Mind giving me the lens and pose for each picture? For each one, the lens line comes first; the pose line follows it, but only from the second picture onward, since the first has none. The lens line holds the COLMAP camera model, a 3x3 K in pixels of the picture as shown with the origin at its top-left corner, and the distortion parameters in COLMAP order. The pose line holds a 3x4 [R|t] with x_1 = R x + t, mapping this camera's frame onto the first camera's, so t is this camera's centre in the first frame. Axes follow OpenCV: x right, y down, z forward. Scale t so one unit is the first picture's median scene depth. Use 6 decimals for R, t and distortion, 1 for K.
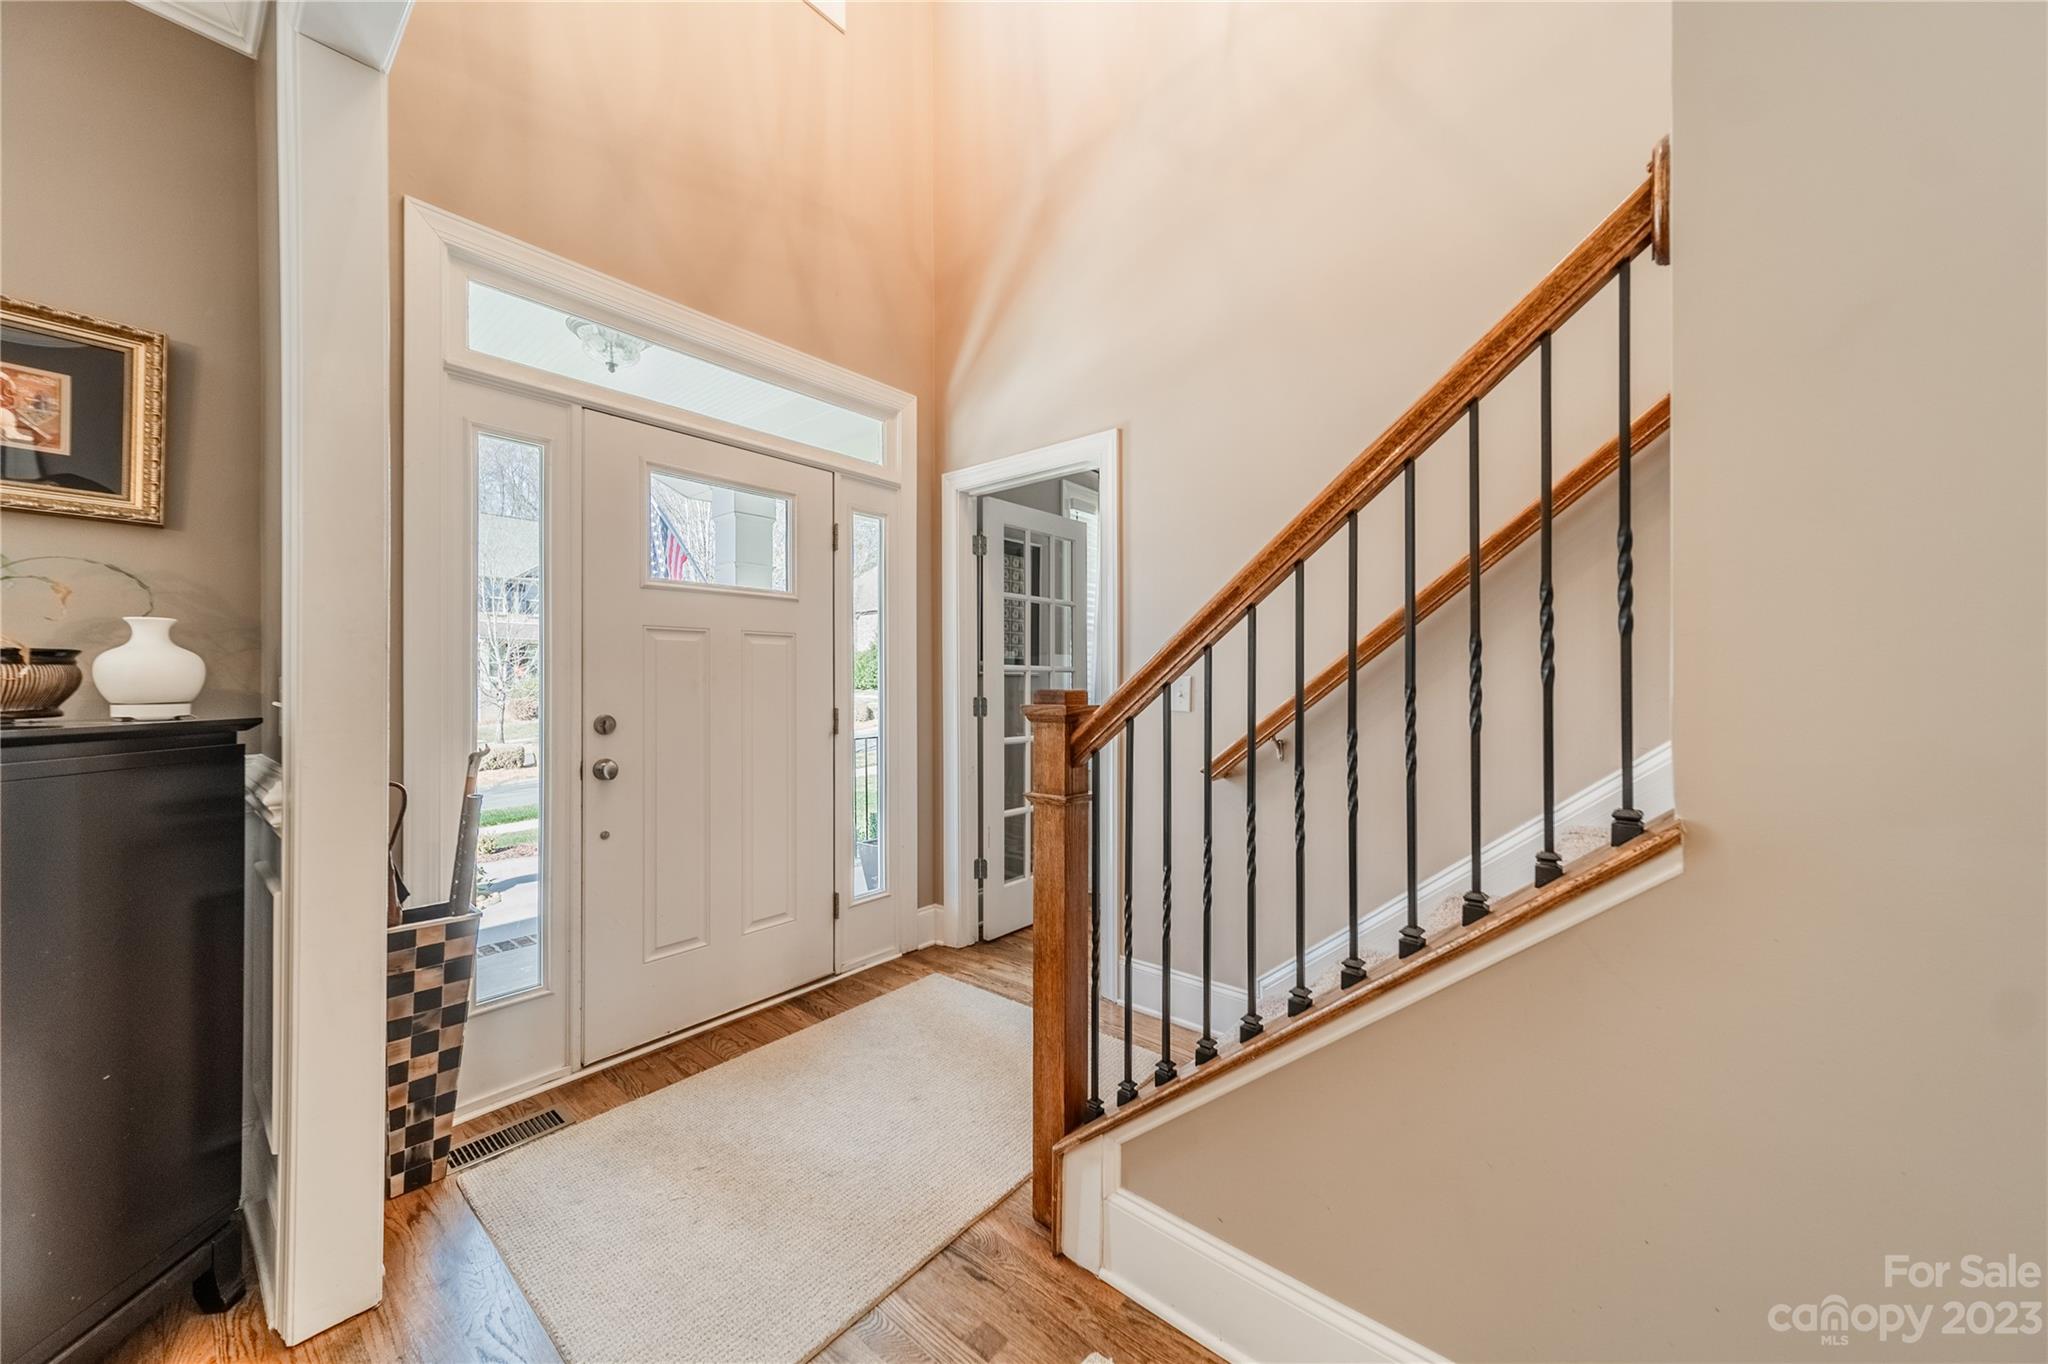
lens RADIAL K [[736.3, 0, 1032.3], [0, 736.3, 680.6], [0, 0, 1]] dist [0.009825, -0.000042]
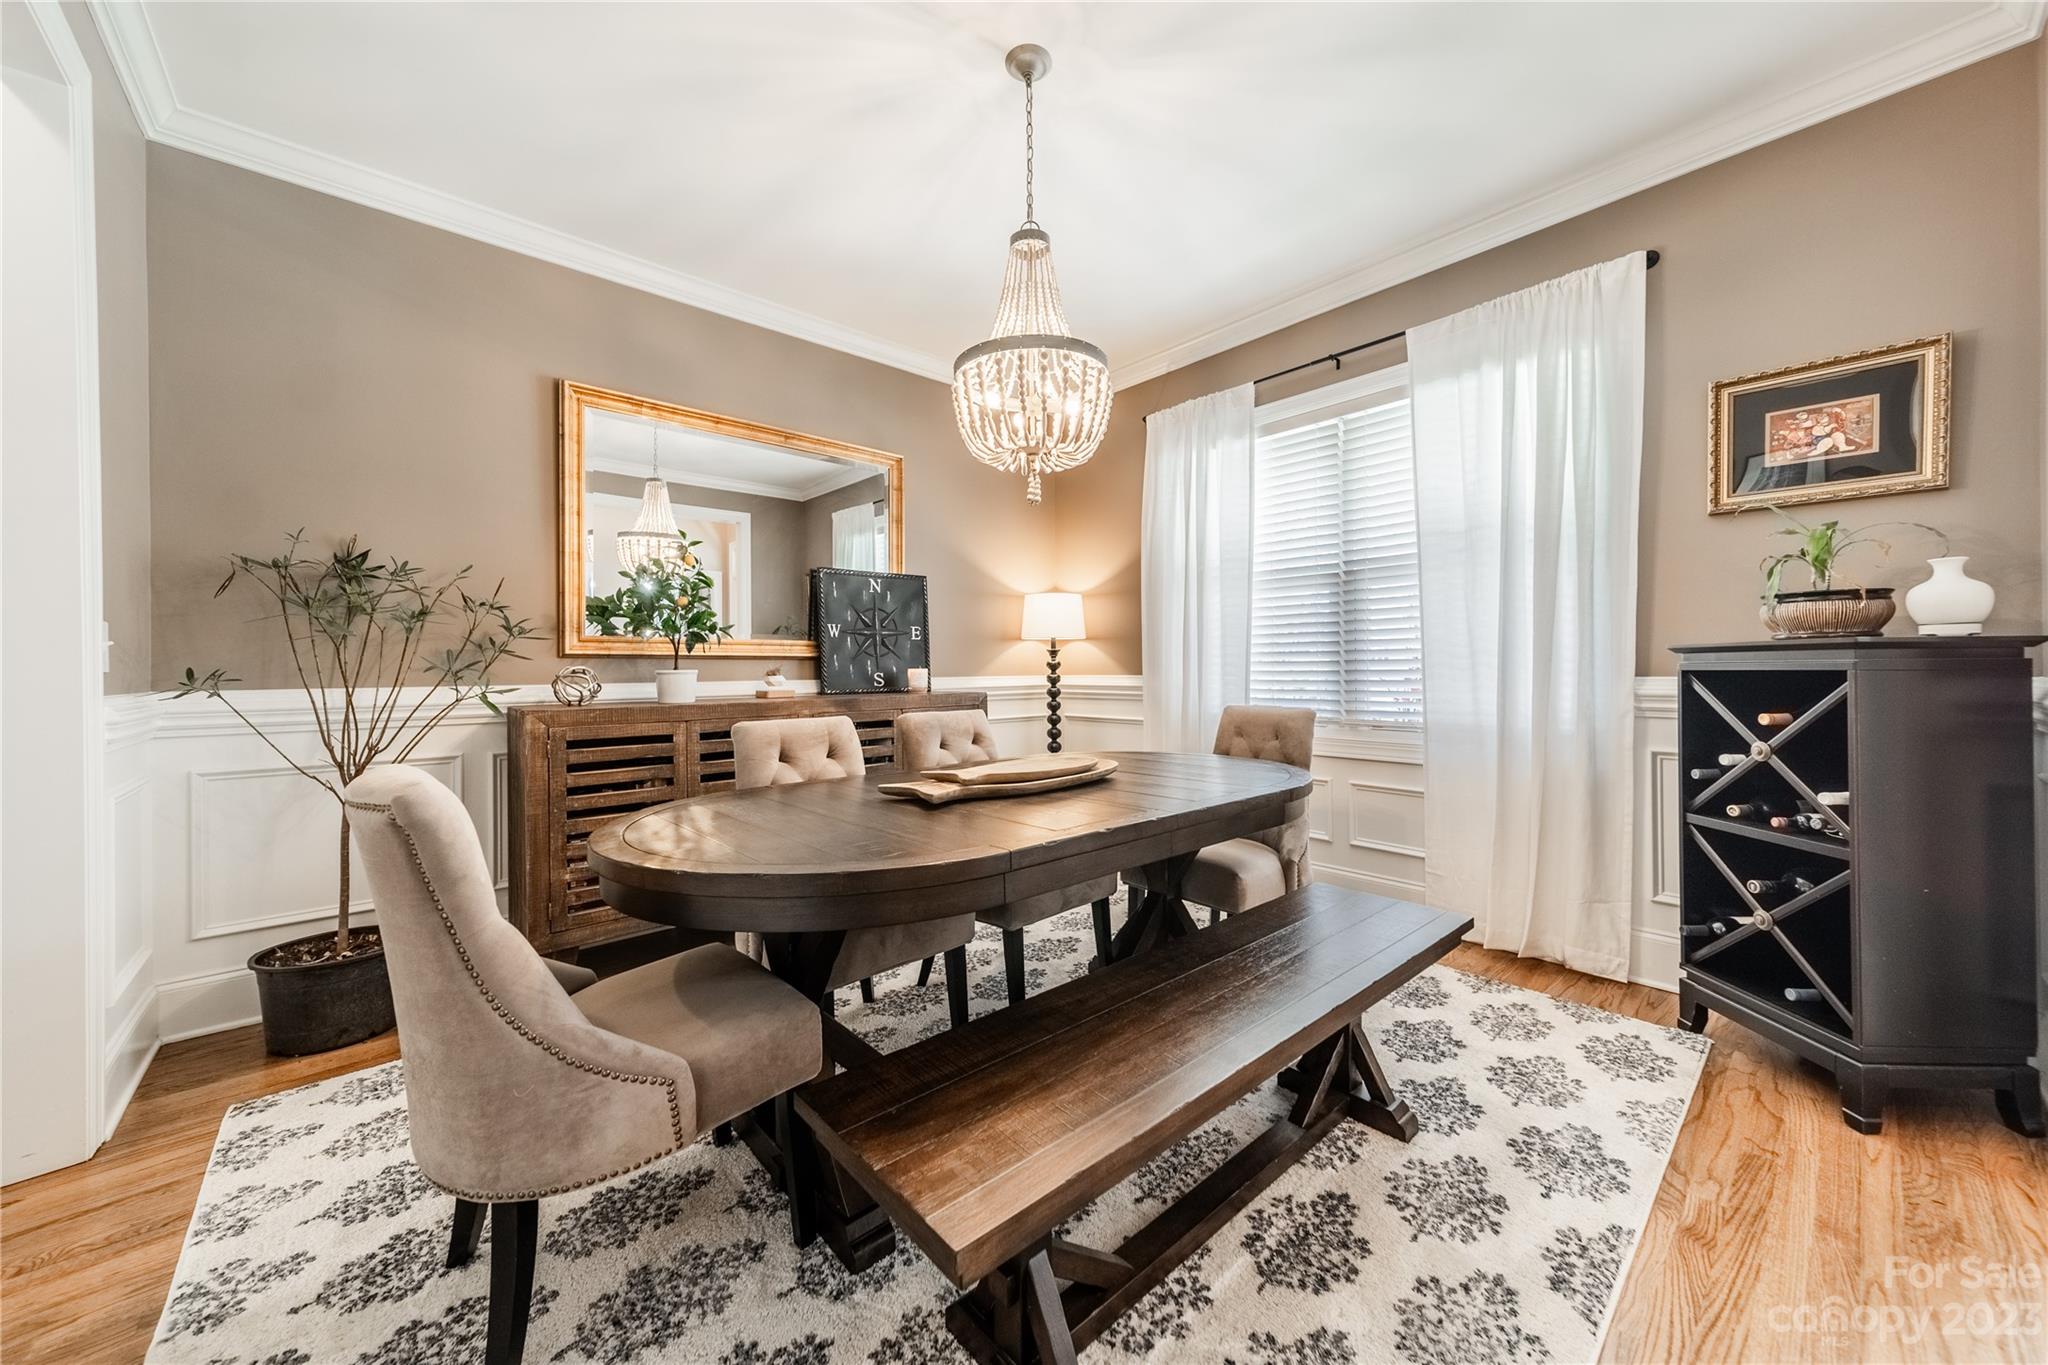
lens RADIAL K [[736.3, 0, 1029.9], [0, 736.3, 666.1], [0, 0, 1]] dist [0.009825, -0.000042]
pose [[-0.145819, 0.003051, -0.989307, 0.305706], [0.012139, 0.999925, 0.001295, 0.073780], [0.989237, -0.011821, -0.145845, -0.353681]]
